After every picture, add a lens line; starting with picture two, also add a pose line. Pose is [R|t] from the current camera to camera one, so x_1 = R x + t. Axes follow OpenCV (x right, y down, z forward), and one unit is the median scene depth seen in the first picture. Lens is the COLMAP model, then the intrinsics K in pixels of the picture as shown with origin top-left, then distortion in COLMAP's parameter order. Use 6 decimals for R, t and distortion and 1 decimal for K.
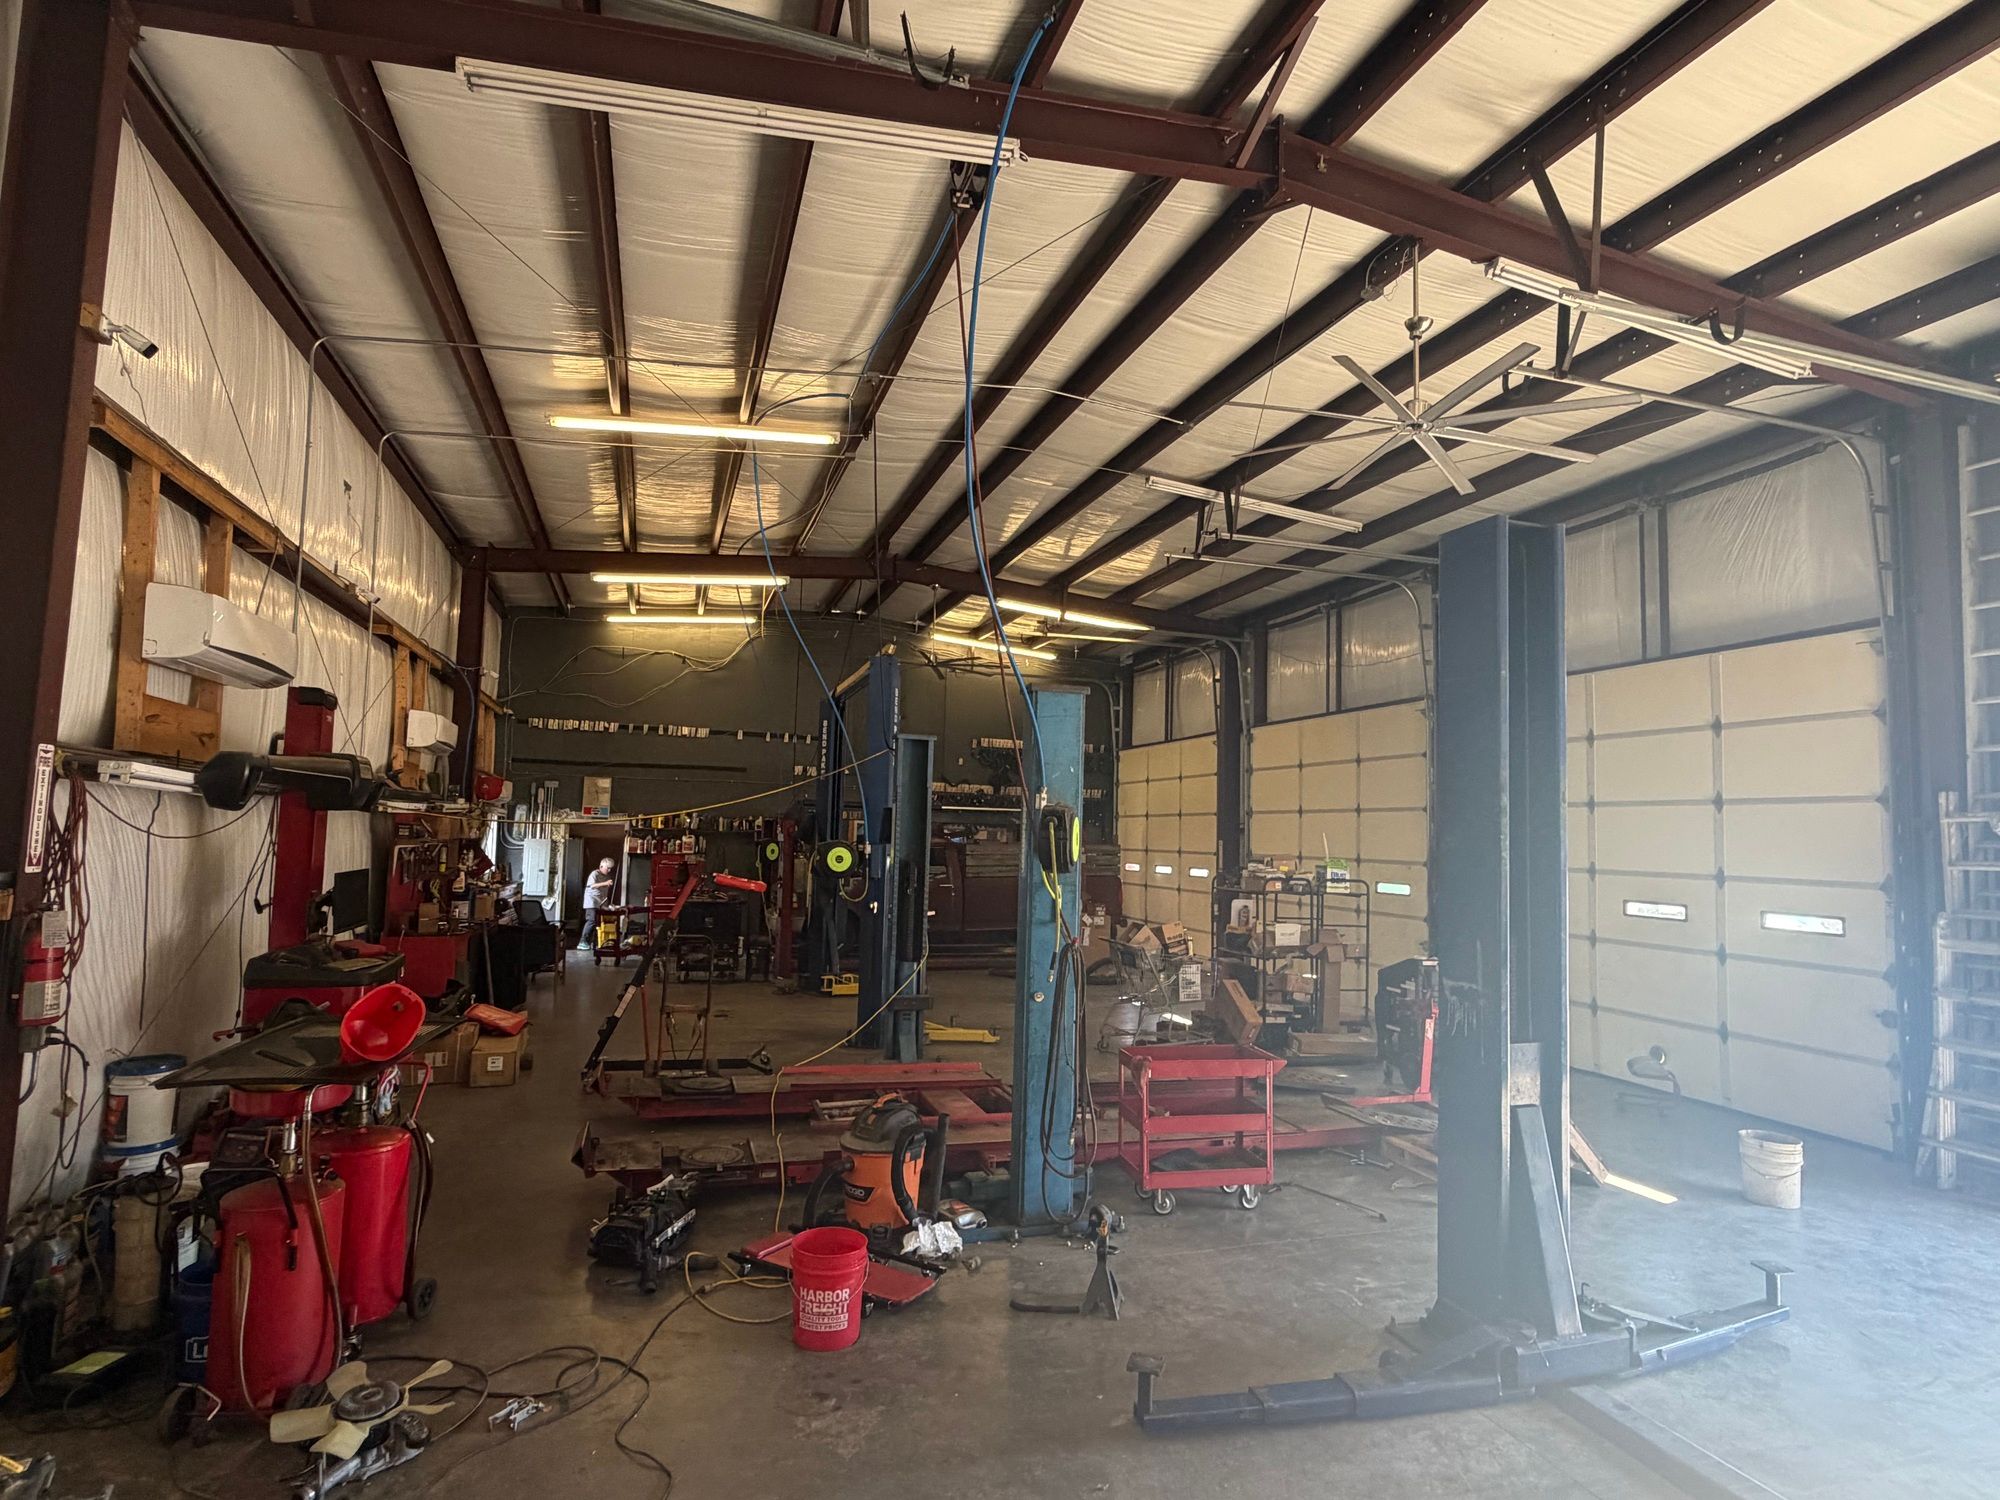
lens RADIAL K [[1043.6, 0, 1001.6], [0, 1043.6, 769.6], [0, 0, 1]] dist [0.001291, -0.000010]
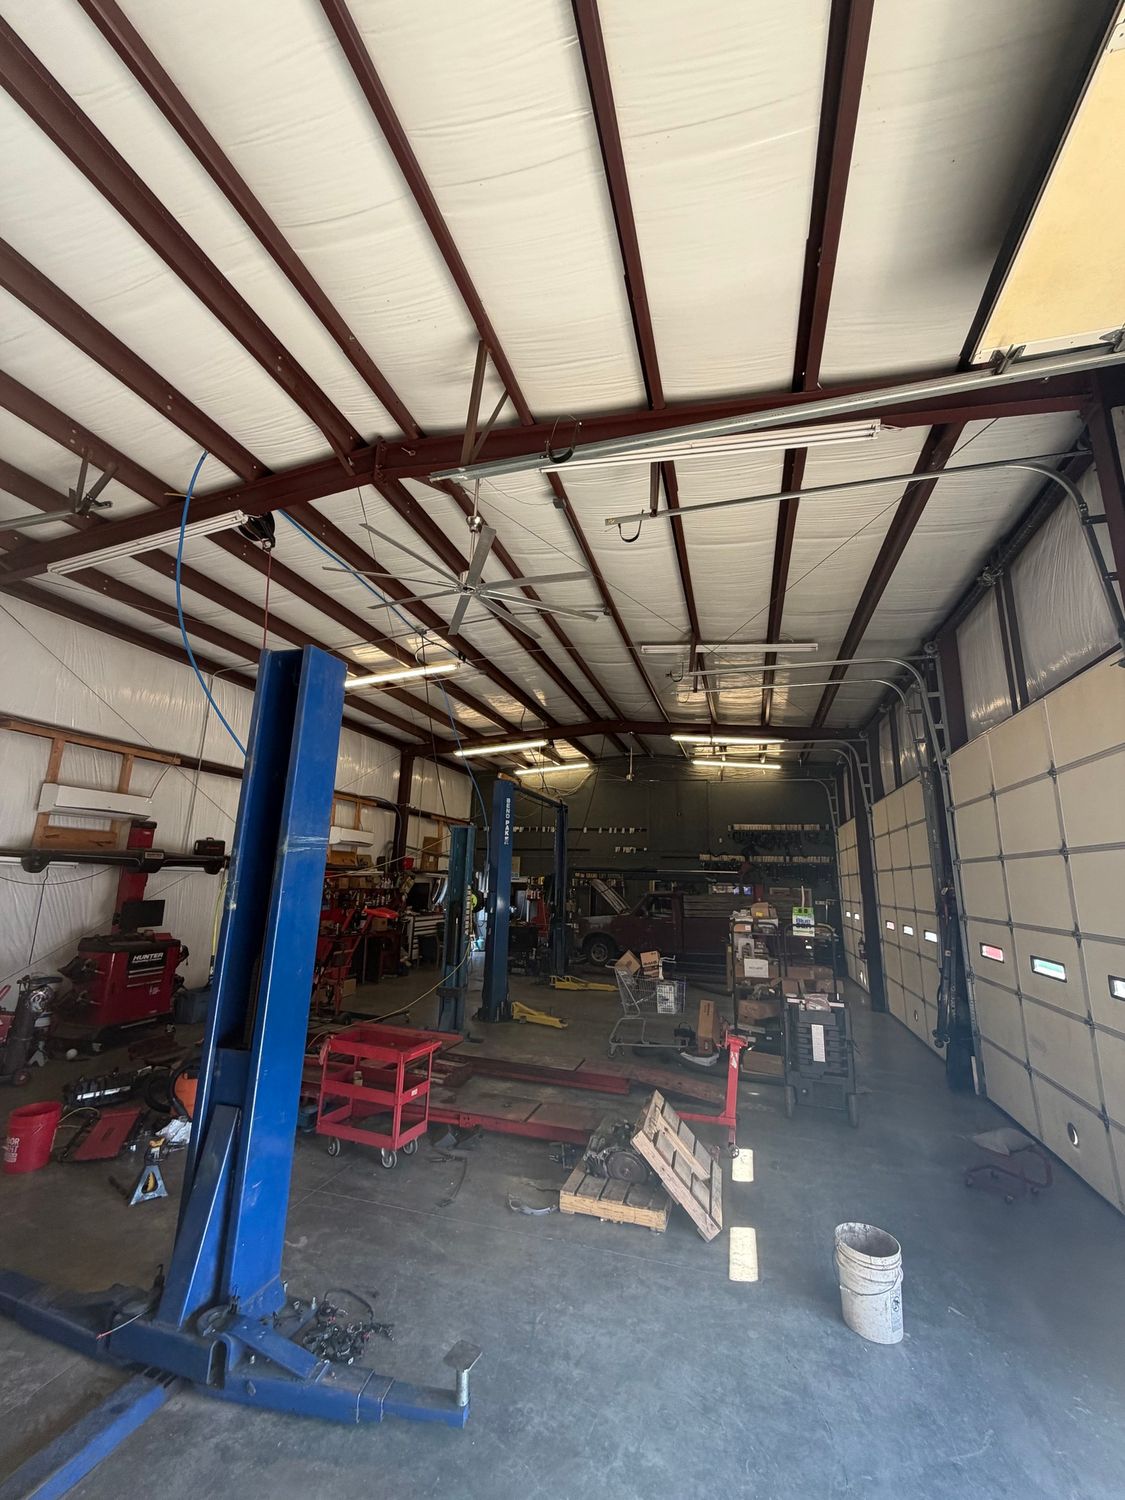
lens RADIAL K [[602.7, 0, 562.5], [0, 602.7, 750.0], [0, 0, 1]] dist [-0.000196, 0.000516]
pose [[0.824120, -0.123969, -0.552683, 0.505849], [0.030188, 0.983981, -0.175698, 0.018848], [0.565610, 0.128112, 0.814661, 0.234548]]
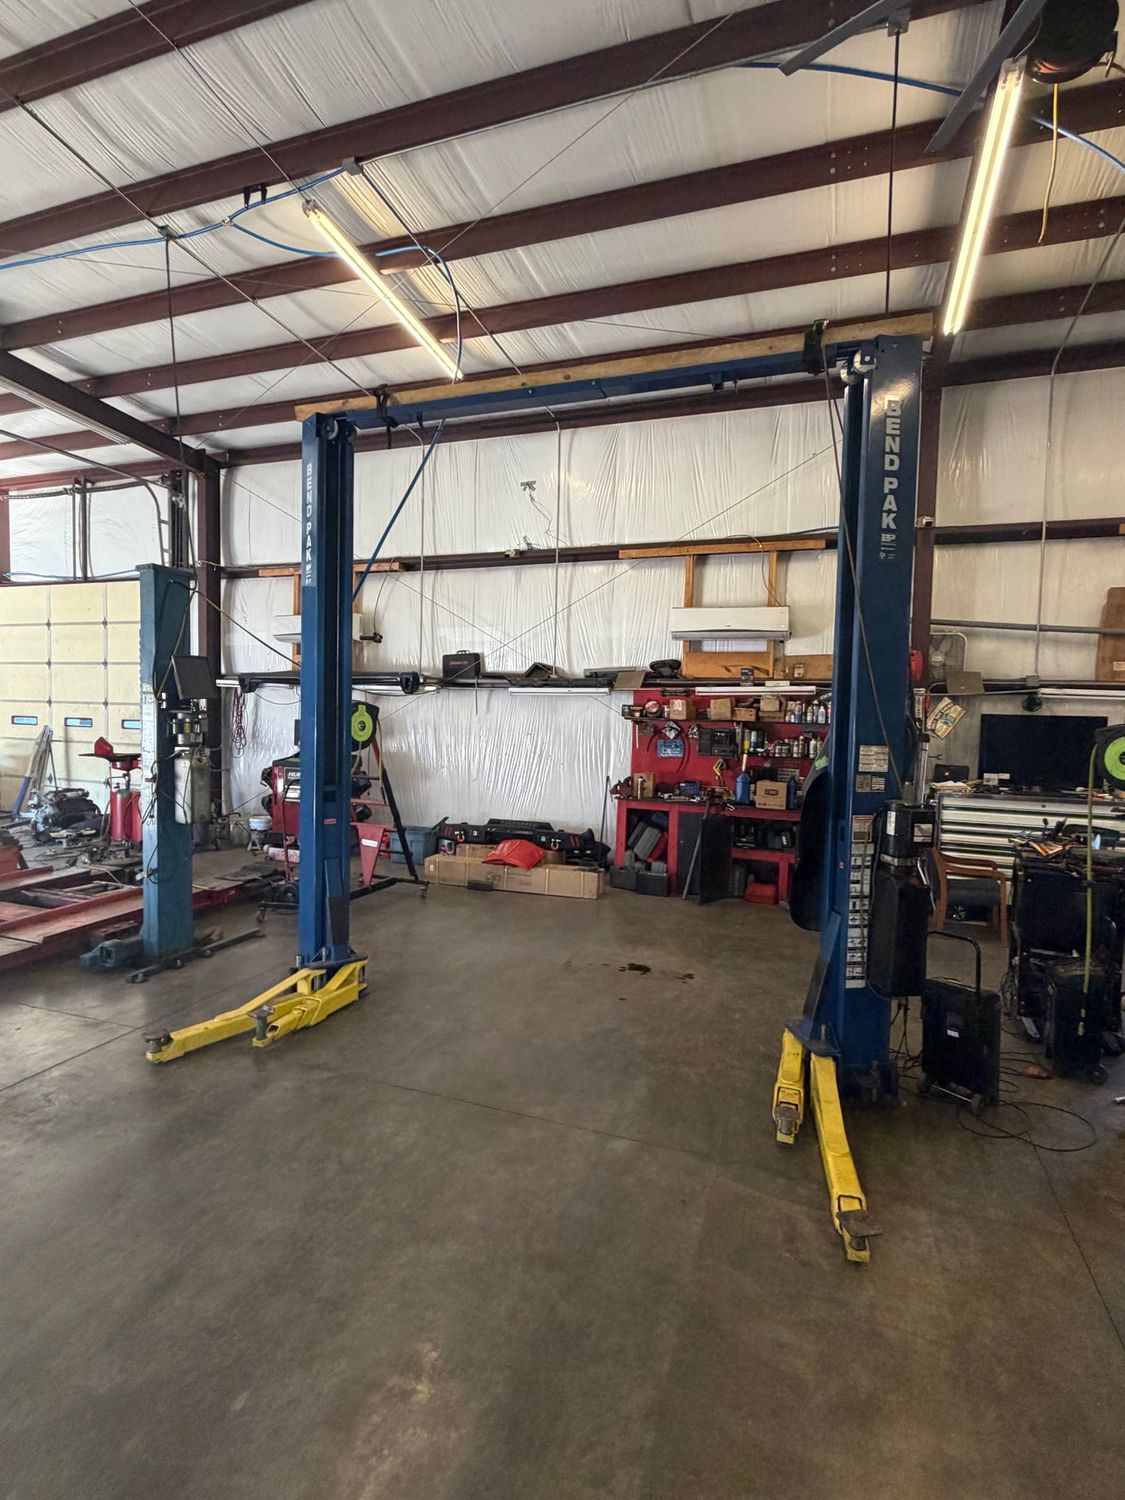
lens RADIAL K [[762.8, 0, 572.3], [0, 762.8, 747.1], [0, 0, 1]] dist [-0.004118, -0.000921]
pose [[-0.618965, 0.005674, -0.785398, 0.171412], [0.014508, 0.999886, -0.004209, 0.097221], [0.785284, -0.013999, -0.618977, 1.392441]]
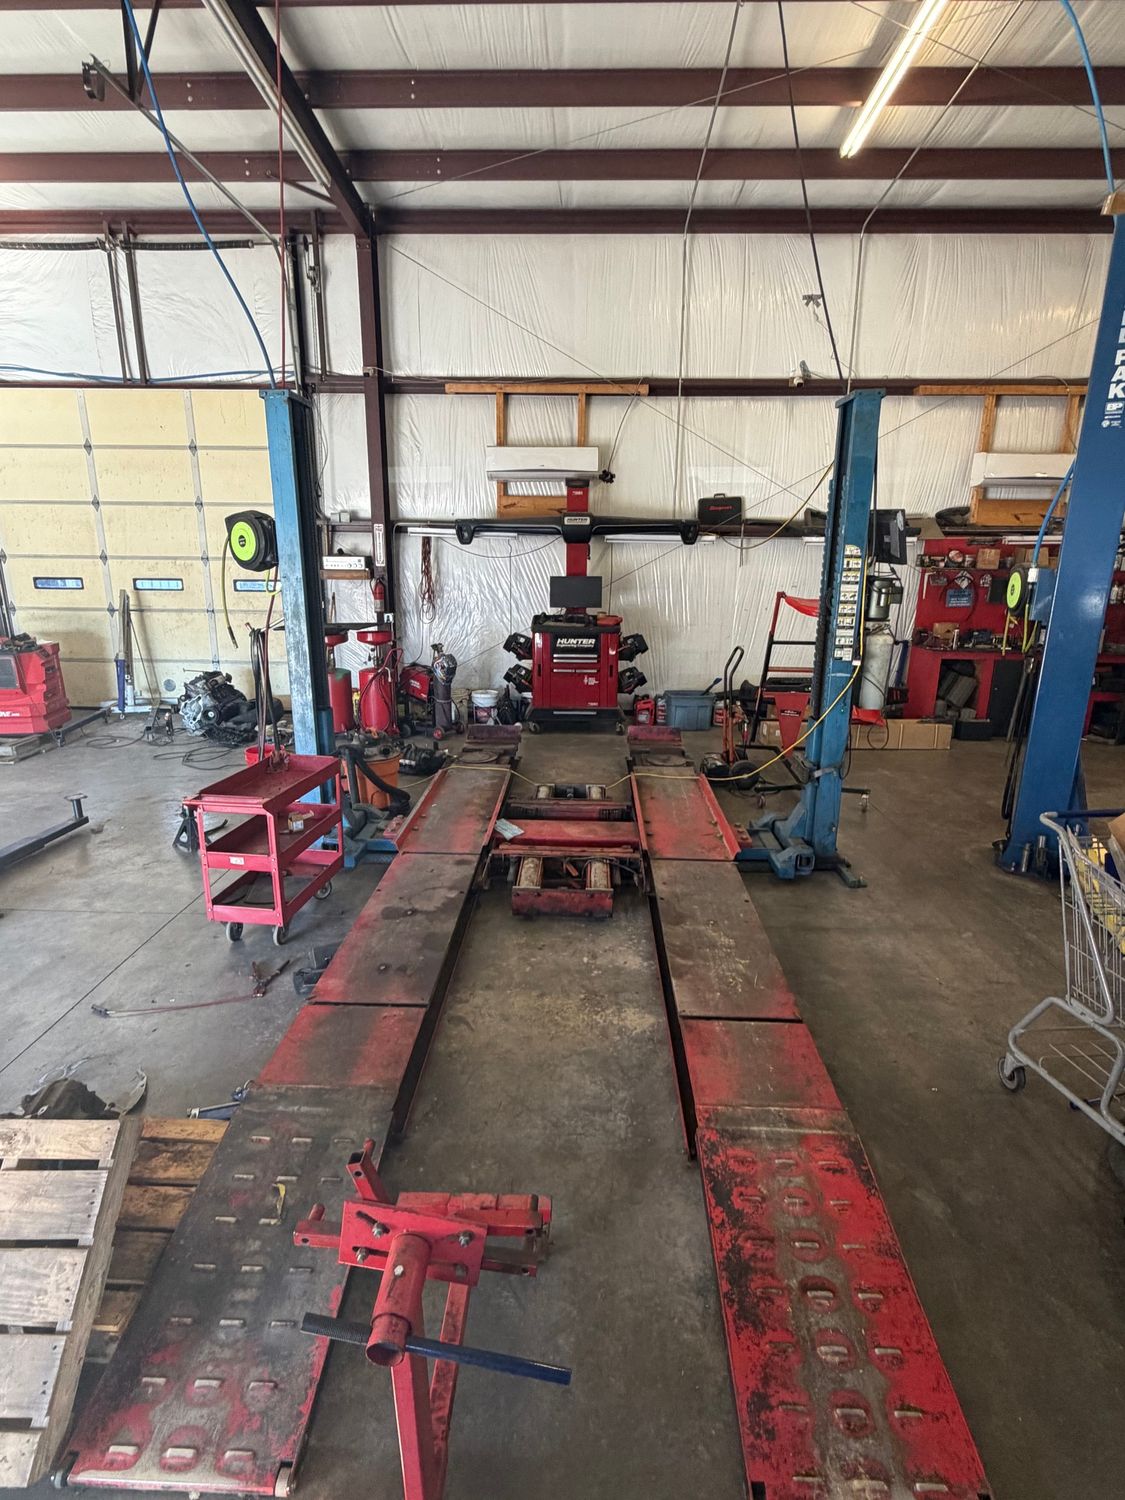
lens RADIAL K [[700.7, 0, 563.5], [0, 700.7, 723.7], [0, 0, 1]] dist [-0.002342, -0.000256]
pose [[-0.335944, 0.201366, -0.920105, 0.343388], [0.042010, 0.979111, 0.198941, 0.060637], [0.940945, 0.028179, -0.337386, 0.814120]]
